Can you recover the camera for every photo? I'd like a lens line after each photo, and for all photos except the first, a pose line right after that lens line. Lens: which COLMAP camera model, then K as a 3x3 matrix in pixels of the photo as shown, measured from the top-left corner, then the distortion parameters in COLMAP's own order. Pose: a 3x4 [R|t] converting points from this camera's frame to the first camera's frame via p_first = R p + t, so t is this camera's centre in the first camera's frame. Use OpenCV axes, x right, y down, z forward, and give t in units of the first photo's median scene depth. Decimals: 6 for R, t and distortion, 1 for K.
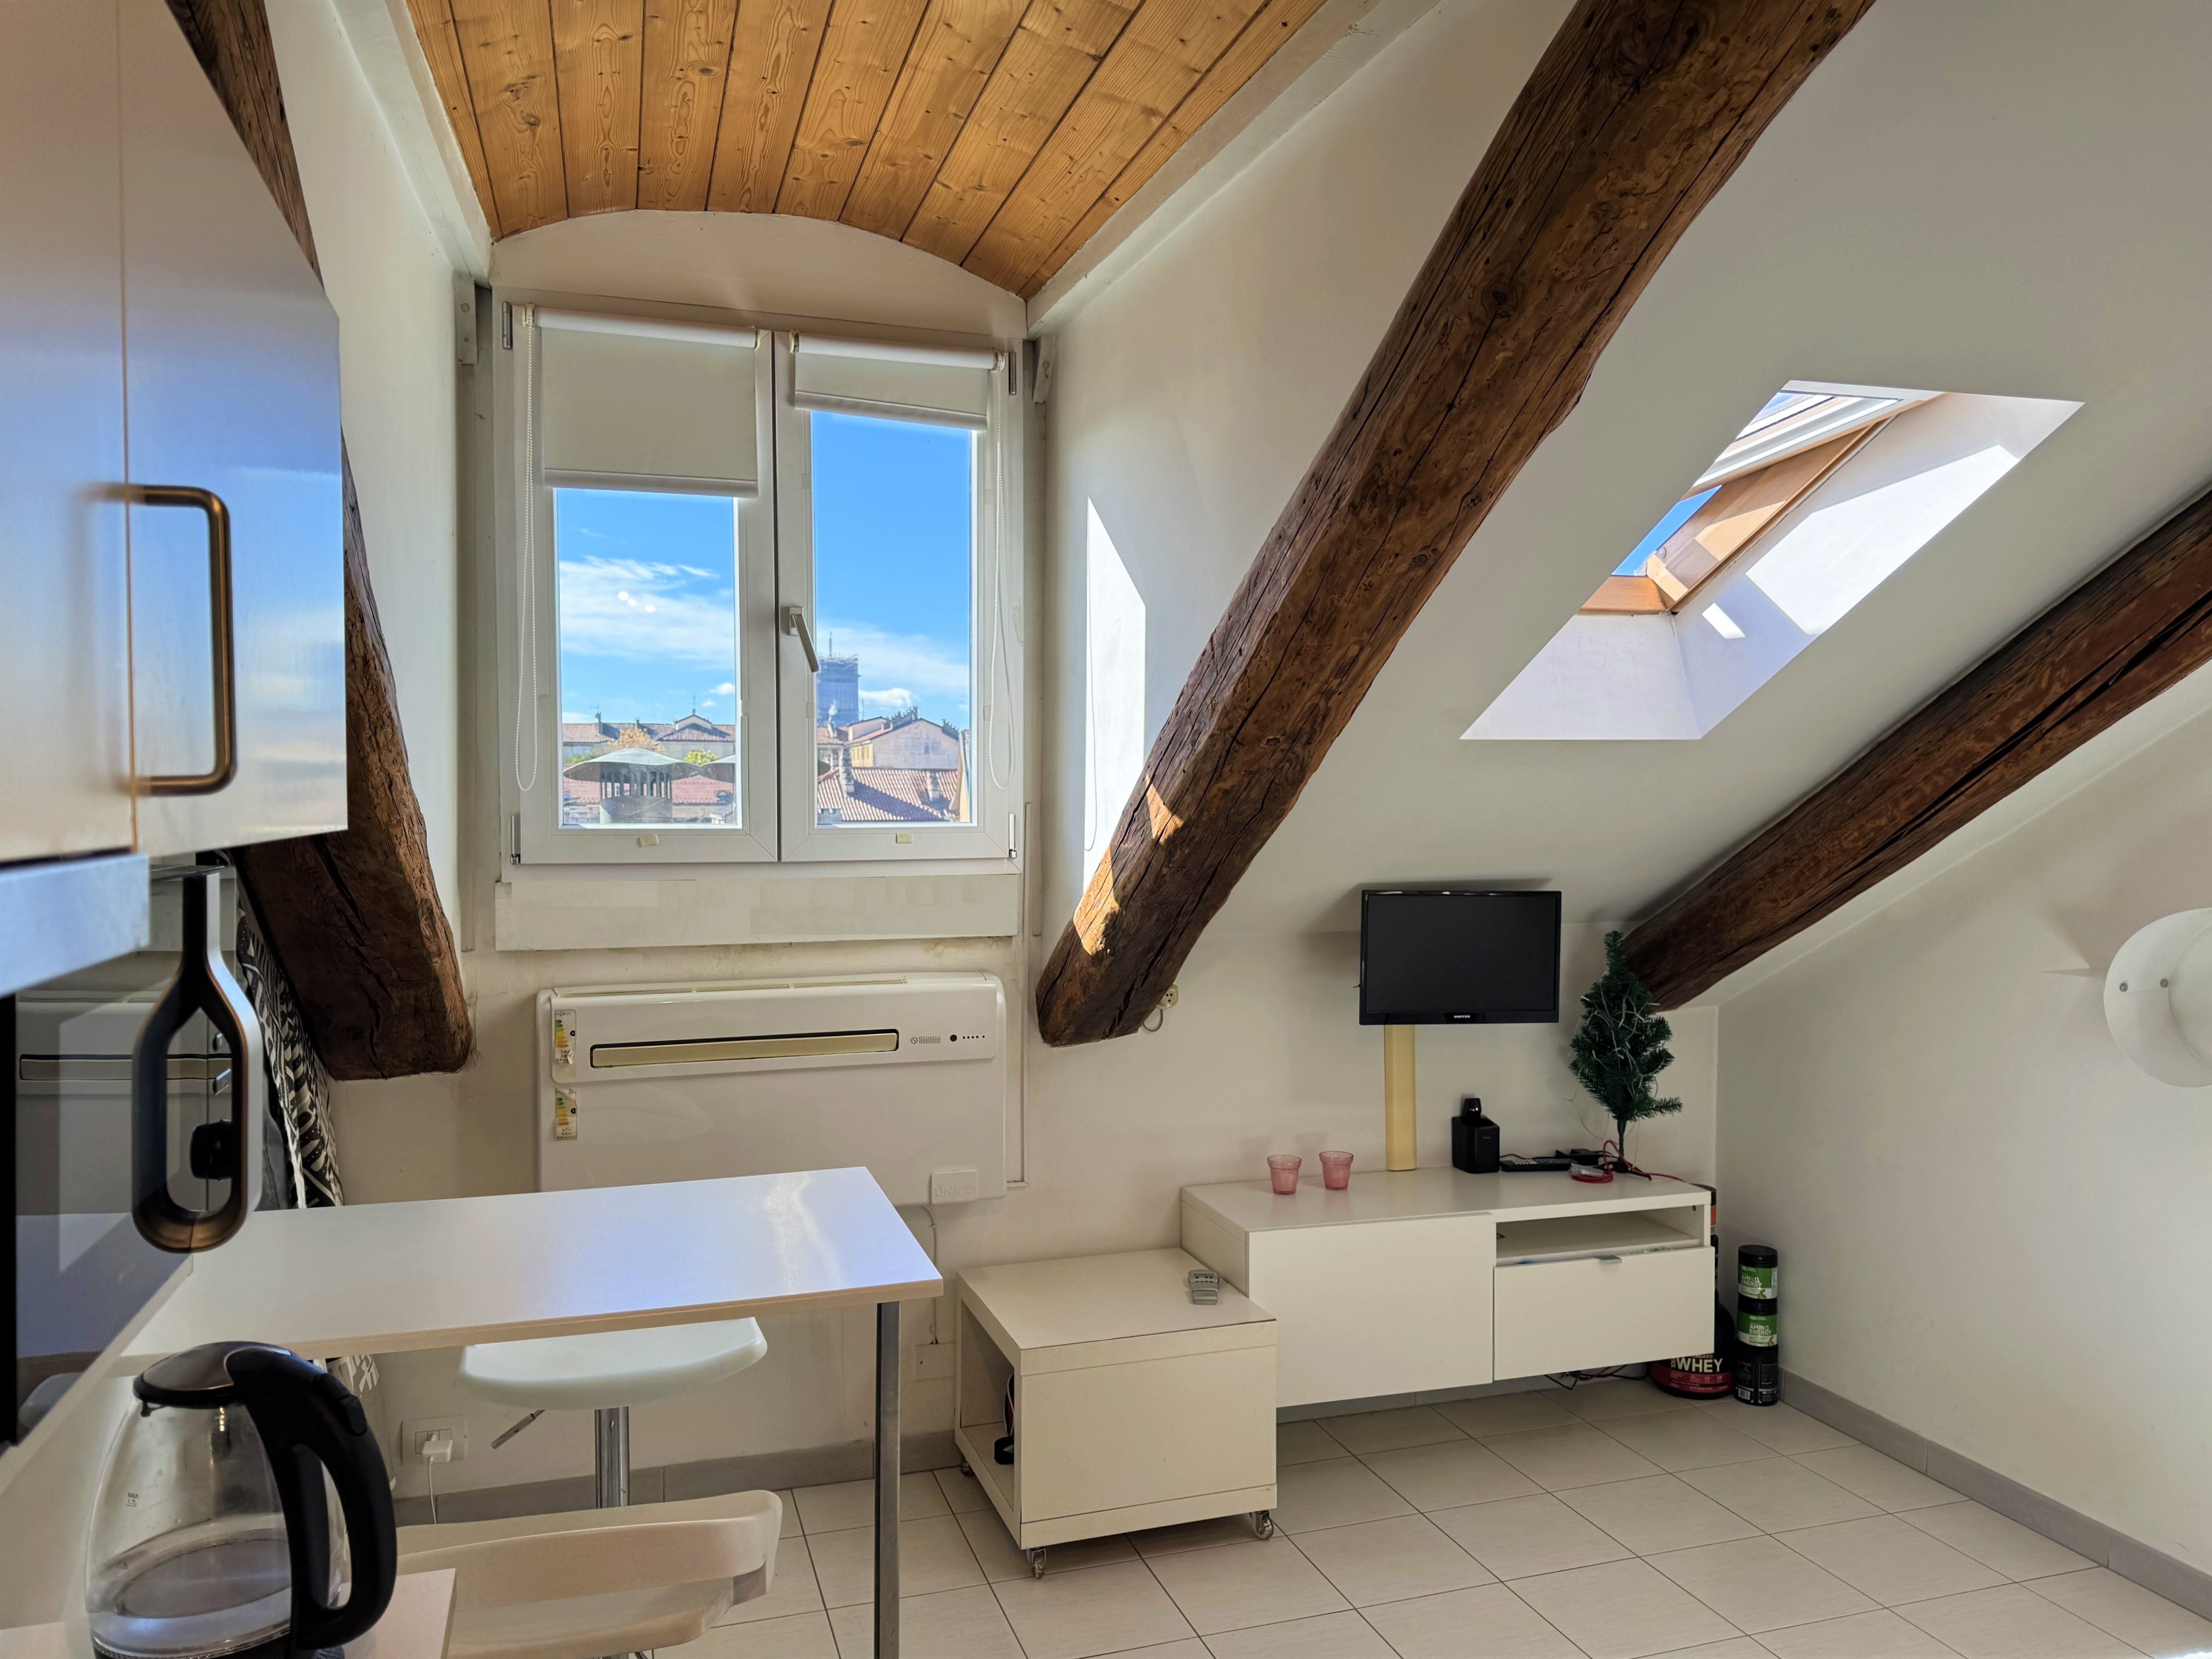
lens RADIAL K [[1557.9, 0, 1078.4], [0, 1557.9, 840.5], [0, 0, 1]] dist [0.189129, -0.266832]
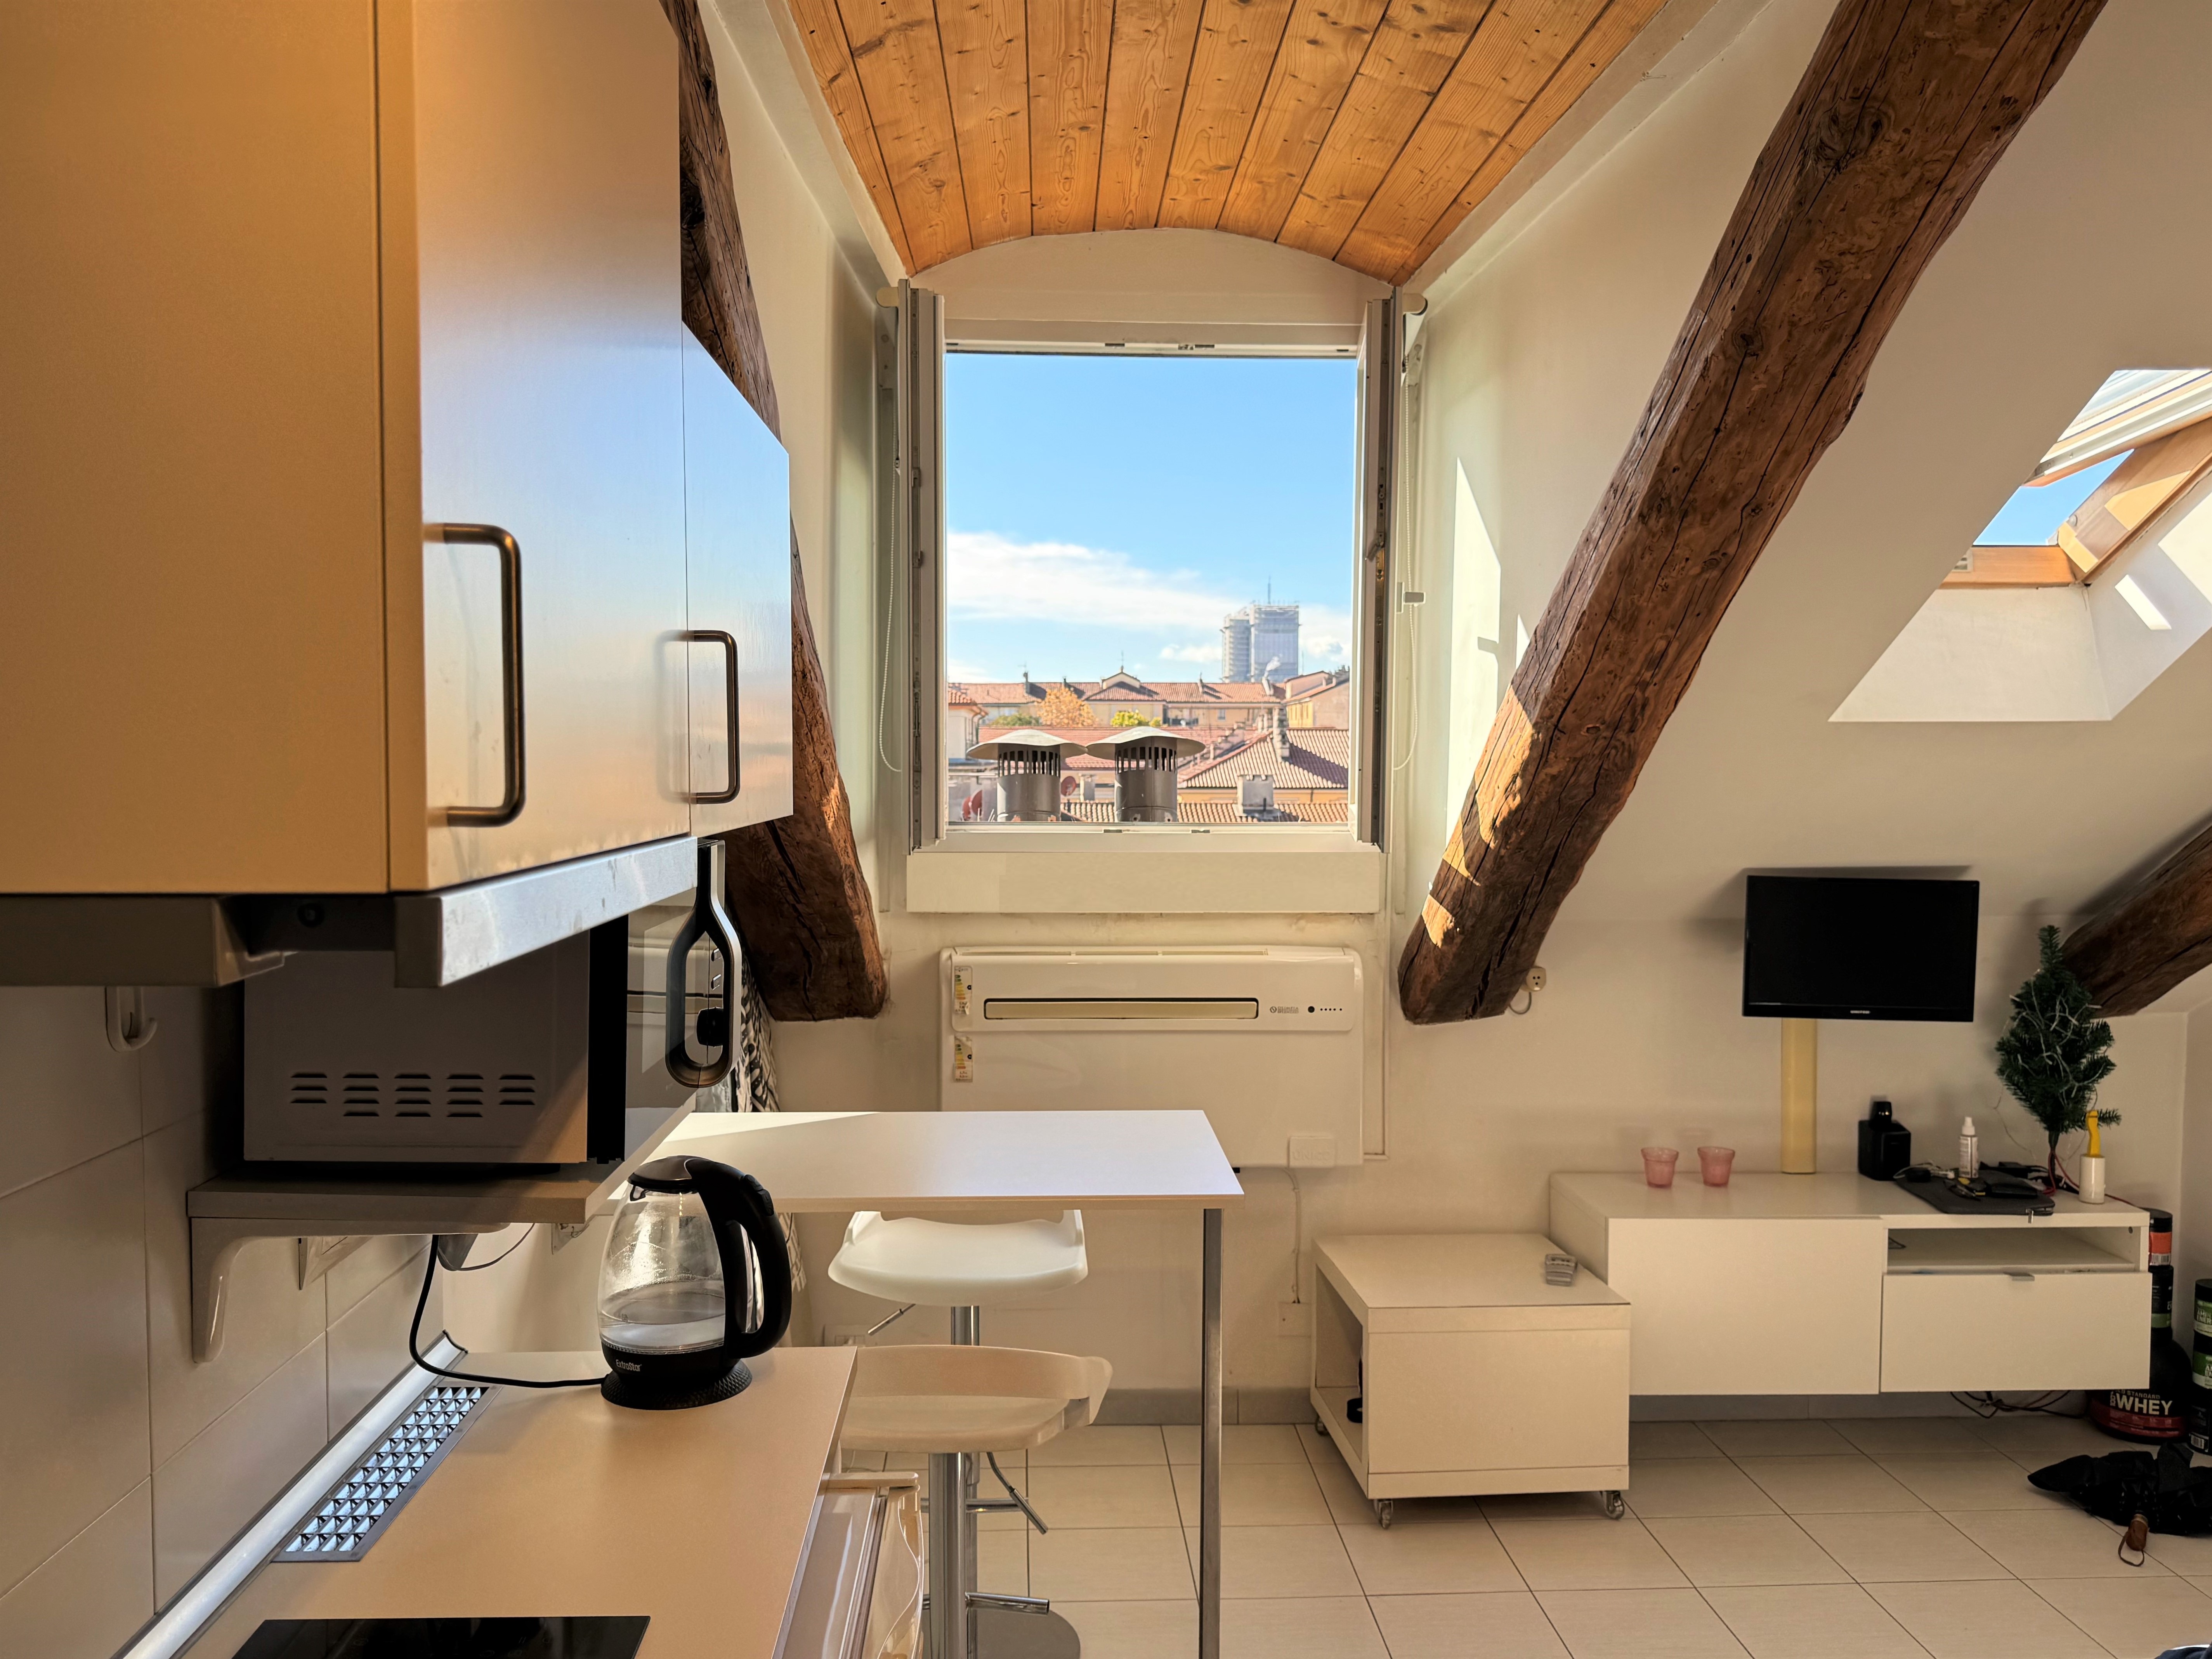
lens RADIAL K [[1787.8, 0, 1104.6], [0, 1787.8, 835.7], [0, 0, 1]] dist [0.309337, -0.327582]
pose [[0.968363, 0.014162, -0.249143, 0.095003], [-0.010458, 0.999814, 0.016183, -0.007636], [0.249326, -0.013065, 0.968332, -0.217308]]
